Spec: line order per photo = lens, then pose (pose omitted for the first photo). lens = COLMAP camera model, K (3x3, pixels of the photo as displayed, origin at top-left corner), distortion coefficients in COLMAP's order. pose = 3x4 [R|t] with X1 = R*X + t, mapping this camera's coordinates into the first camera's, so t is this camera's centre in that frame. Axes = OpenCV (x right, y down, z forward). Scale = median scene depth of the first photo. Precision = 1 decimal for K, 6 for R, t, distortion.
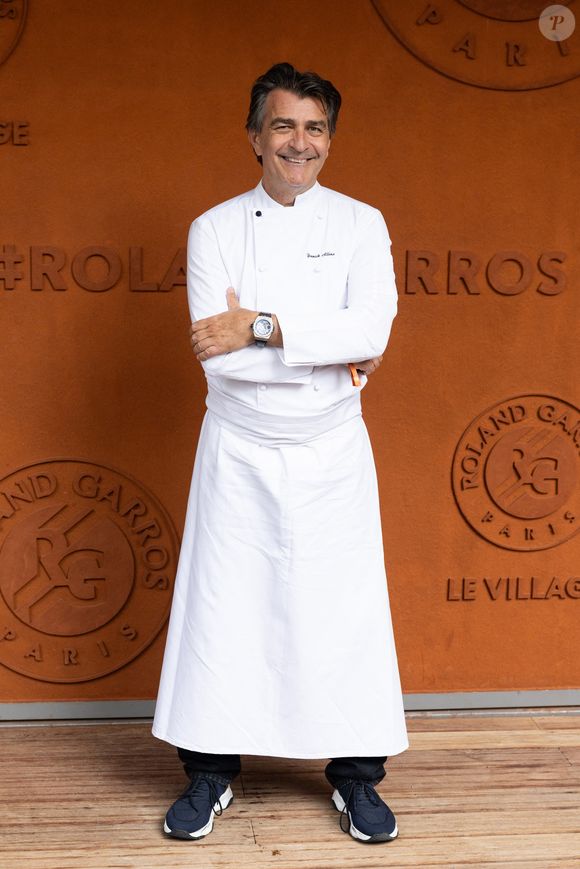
lens RADIAL K [[1524.2, 0, 287.4], [0, 1524.2, 431.0], [0, 0, 1]] dist [0.044244, 0.000000]
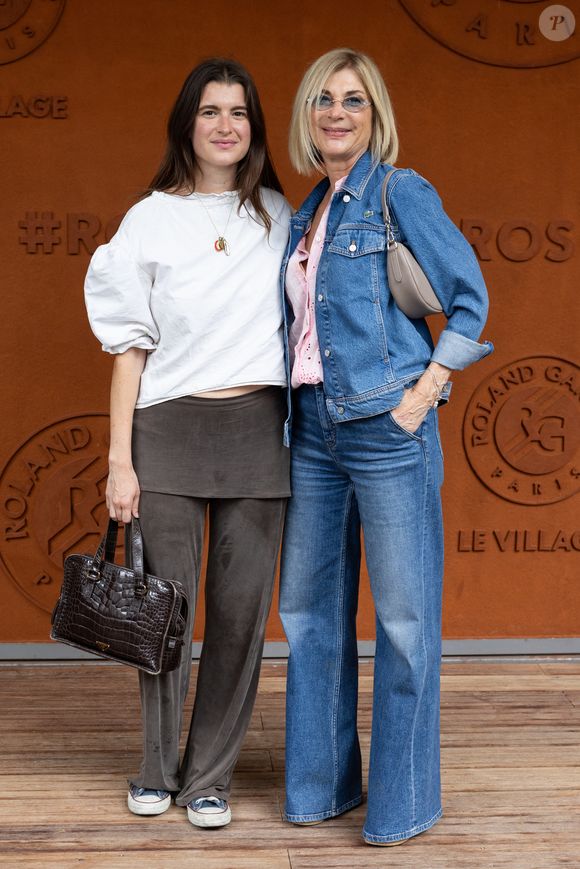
lens RADIAL K [[1591.8, 0, 275.1], [0, 1591.8, 401.4], [0, 0, 1]] dist [0.055801, 0.000000]
pose [[0.999554, 0.007227, -0.028984, 0.009890], [-0.007607, 0.999887, -0.012997, 0.023259], [0.028887, 0.013212, 0.999495, -0.105304]]
